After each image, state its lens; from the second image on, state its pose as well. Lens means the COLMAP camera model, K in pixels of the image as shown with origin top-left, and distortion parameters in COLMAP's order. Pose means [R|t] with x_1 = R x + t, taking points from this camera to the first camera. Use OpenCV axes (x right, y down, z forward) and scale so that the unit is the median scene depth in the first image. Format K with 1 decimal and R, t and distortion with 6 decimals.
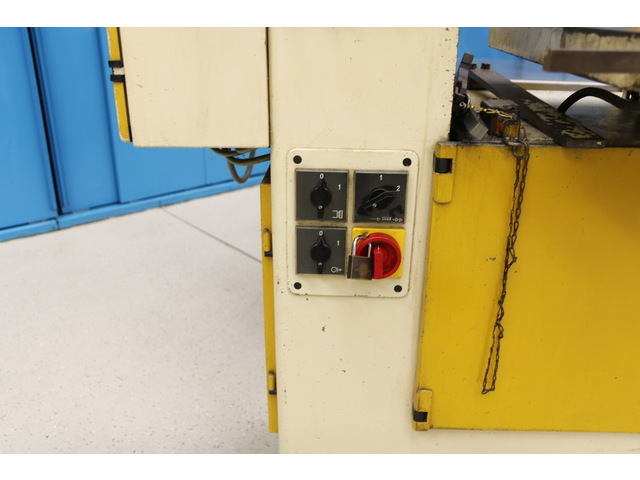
lens RADIAL K [[576.9, 0, 320.0], [0, 576.9, 240.0], [0, 0, 1]] dist [-0.091233, 0.106165]
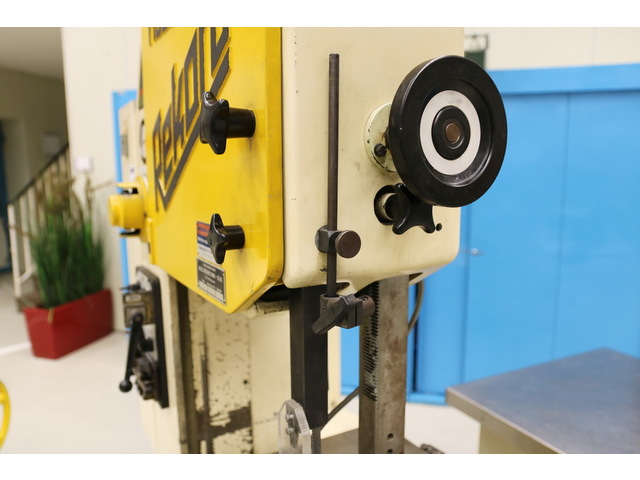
lens RADIAL K [[512.4, 0, 320.0], [0, 512.4, 240.0], [0, 0, 1]] dist [-0.127715, 0.004187]
pose [[0.536701, 0.102304, -0.837548, 1.328408], [-0.304608, 0.949175, -0.079254, -0.799458], [0.786871, 0.297660, 0.540586, 0.366626]]
